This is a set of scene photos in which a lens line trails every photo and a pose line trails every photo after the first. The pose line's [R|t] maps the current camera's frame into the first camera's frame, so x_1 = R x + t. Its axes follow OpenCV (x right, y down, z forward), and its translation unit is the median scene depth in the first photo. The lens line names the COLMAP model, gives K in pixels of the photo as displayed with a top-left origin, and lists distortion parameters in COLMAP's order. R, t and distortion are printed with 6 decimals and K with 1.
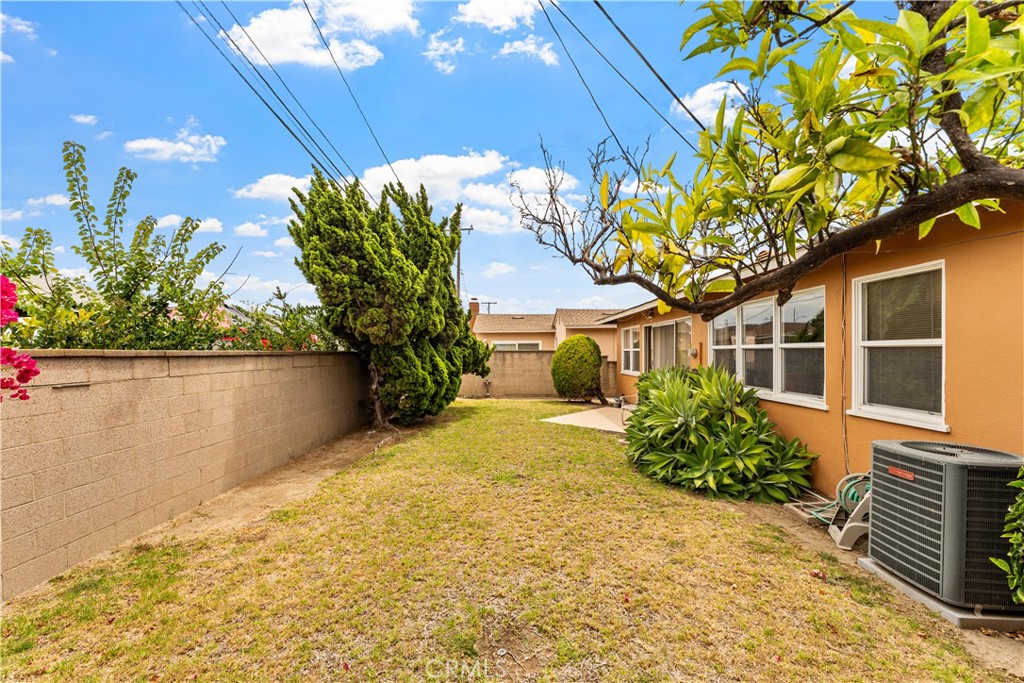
lens RADIAL K [[436.8, 0, 510.4], [0, 436.8, 348.0], [0, 0, 1]] dist [0.001077, 0.000075]
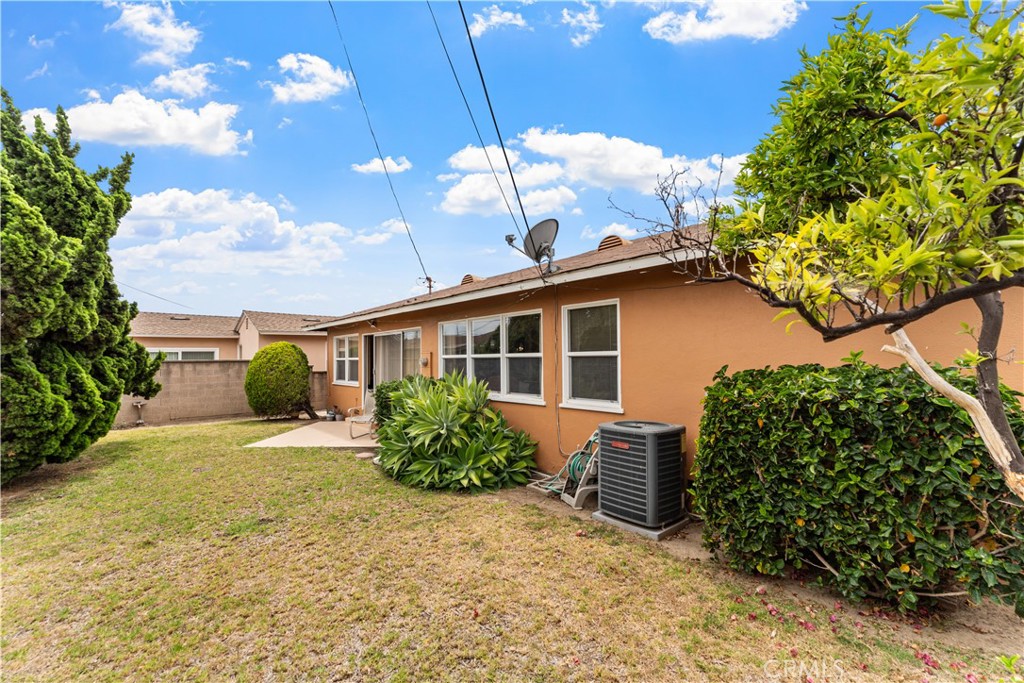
lens RADIAL K [[426.9, 0, 512.0], [0, 426.9, 341.5], [0, 0, 1]] dist [-0.002498, -0.000388]
pose [[0.729973, 0.021580, 0.683135, -0.203504], [0.002157, 0.999424, -0.033876, -0.003520], [-0.683472, 0.026202, 0.729506, 0.133422]]
